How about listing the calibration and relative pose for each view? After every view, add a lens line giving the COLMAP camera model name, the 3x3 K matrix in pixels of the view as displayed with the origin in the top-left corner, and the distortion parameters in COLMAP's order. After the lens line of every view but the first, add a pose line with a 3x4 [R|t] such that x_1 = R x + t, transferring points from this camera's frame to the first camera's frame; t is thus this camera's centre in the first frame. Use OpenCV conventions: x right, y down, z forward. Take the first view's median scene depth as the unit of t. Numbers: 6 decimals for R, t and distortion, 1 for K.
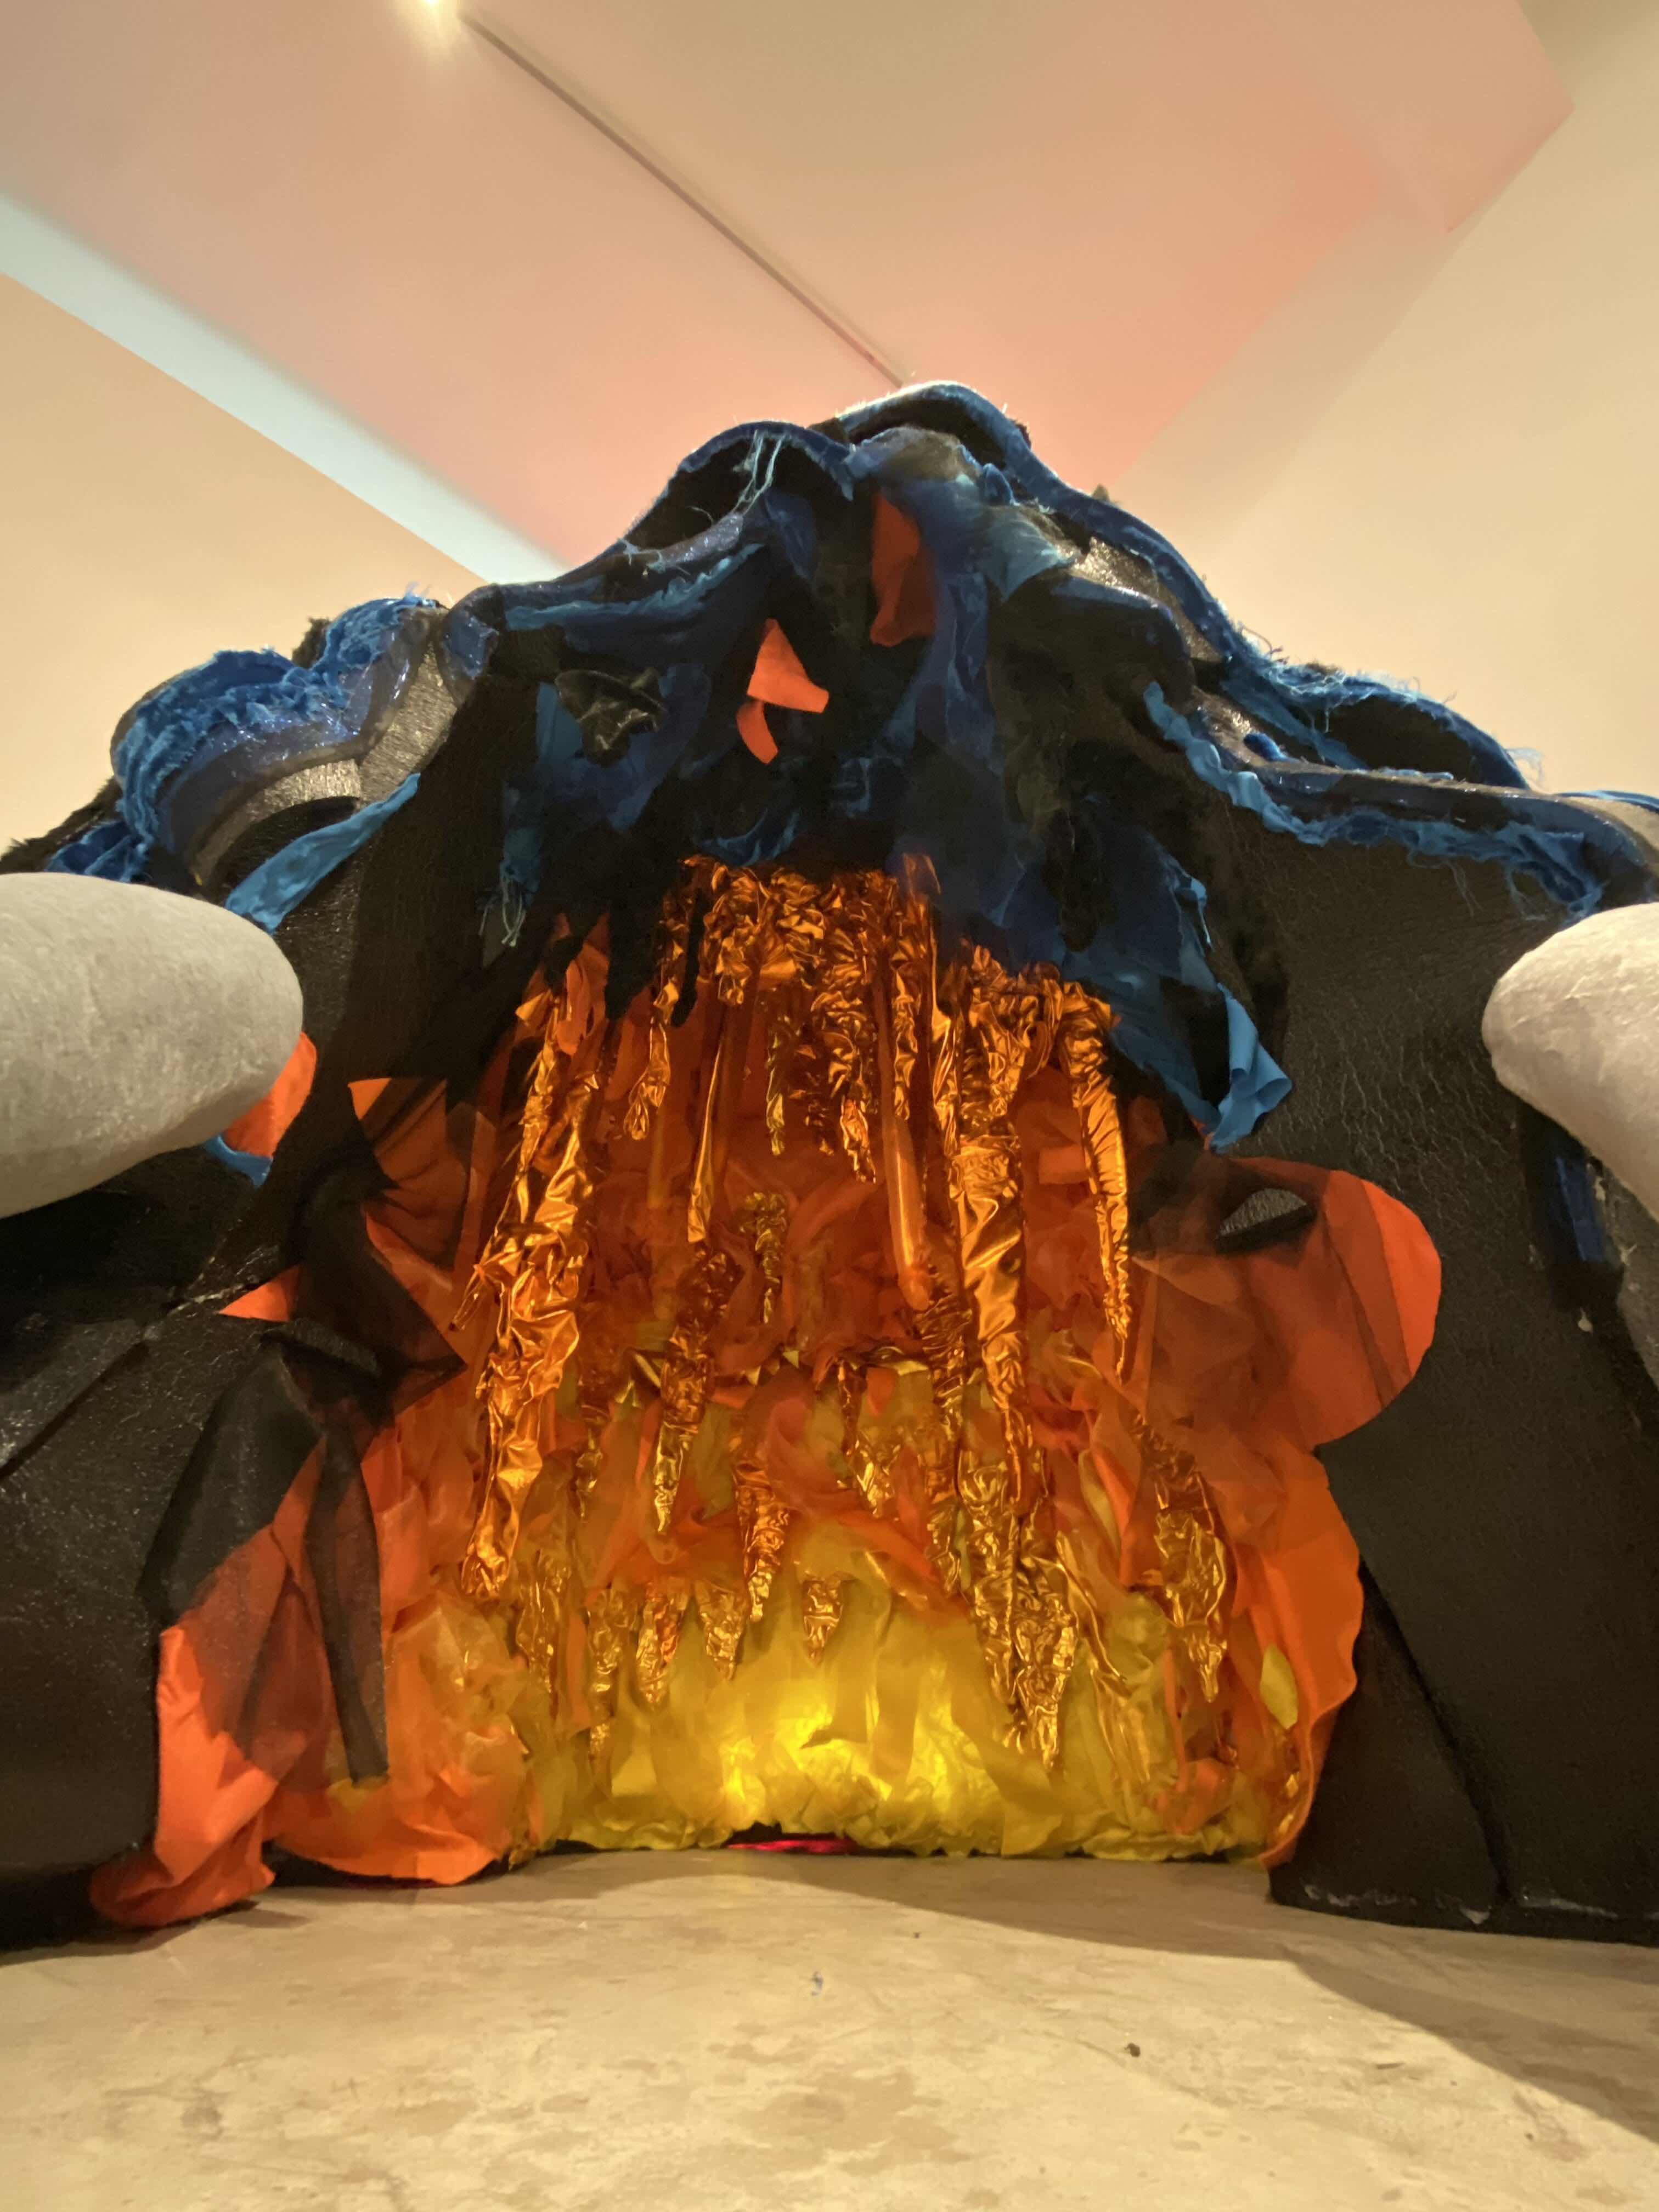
lens RADIAL K [[884.0, 0, 842.4], [0, 884.0, 1095.5], [0, 0, 1]] dist [-0.000228, -0.006919]
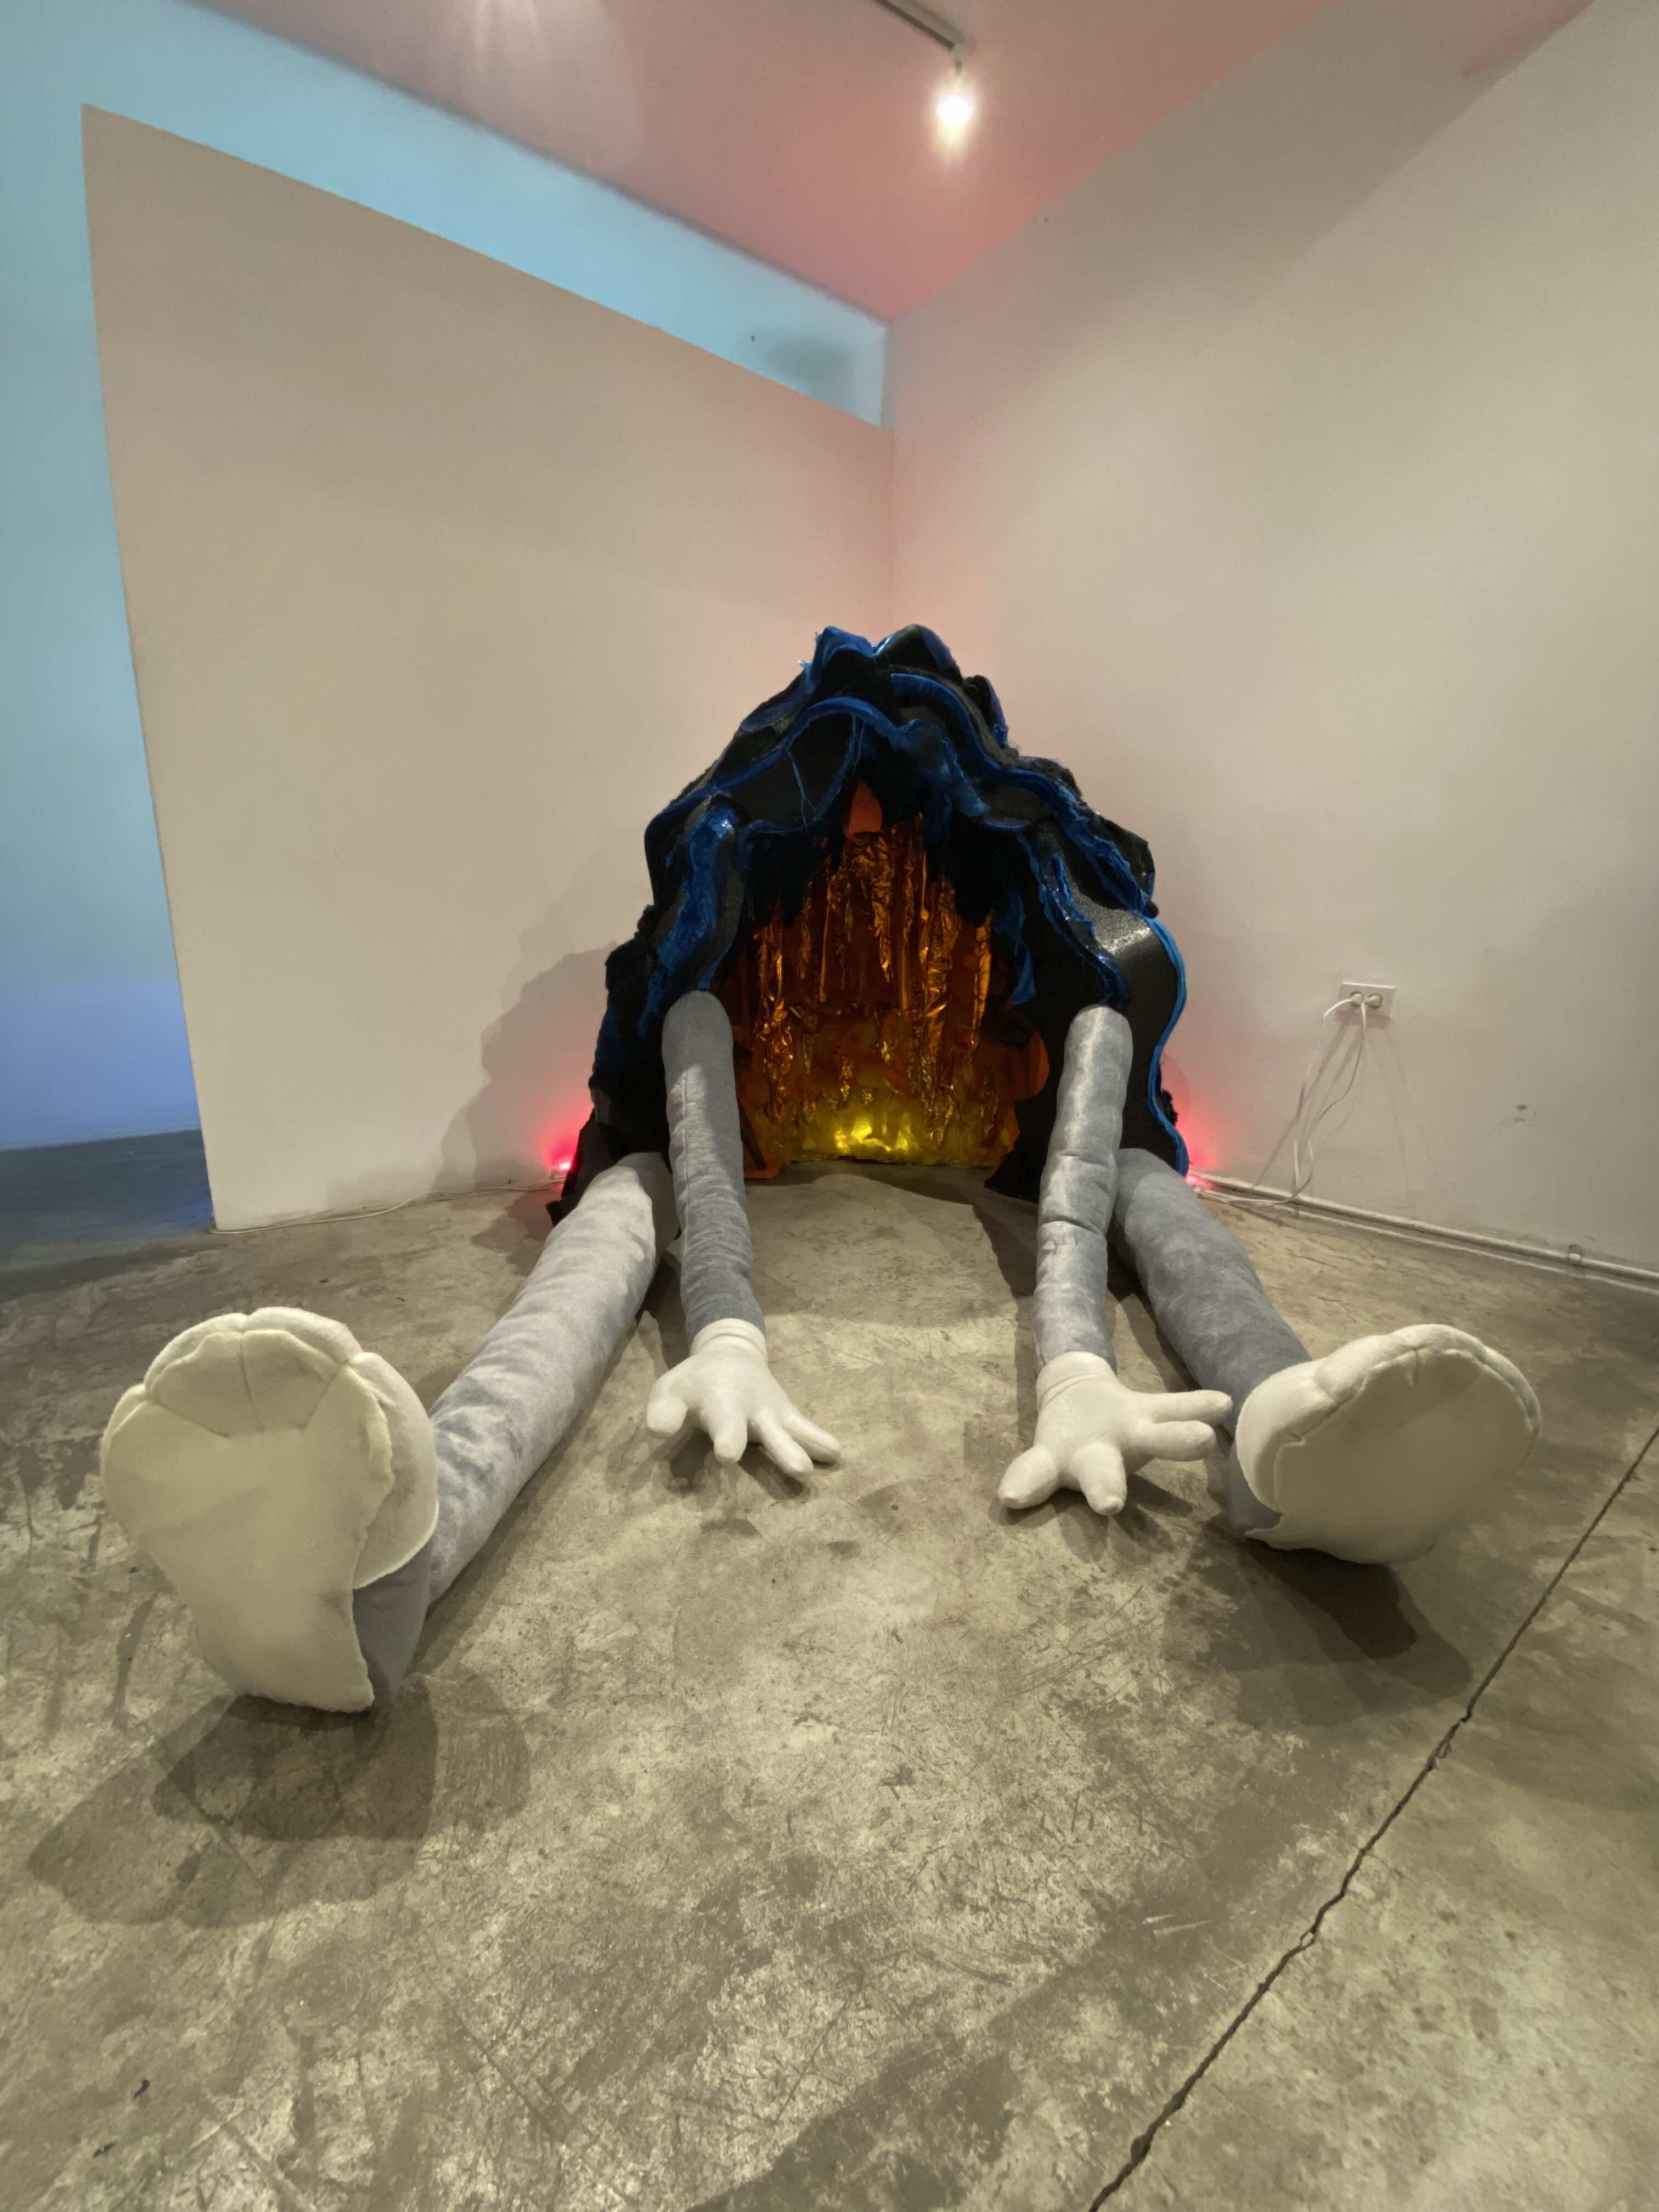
lens RADIAL K [[884.0, 0, 842.4], [0, 884.0, 1095.5], [0, 0, 1]] dist [-0.000228, -0.006919]
pose [[0.999977, 0.006538, 0.001904, -0.111636], [-0.005954, 0.703655, 0.710517, -1.473632], [0.003306, -0.710512, 0.703678, -1.017962]]
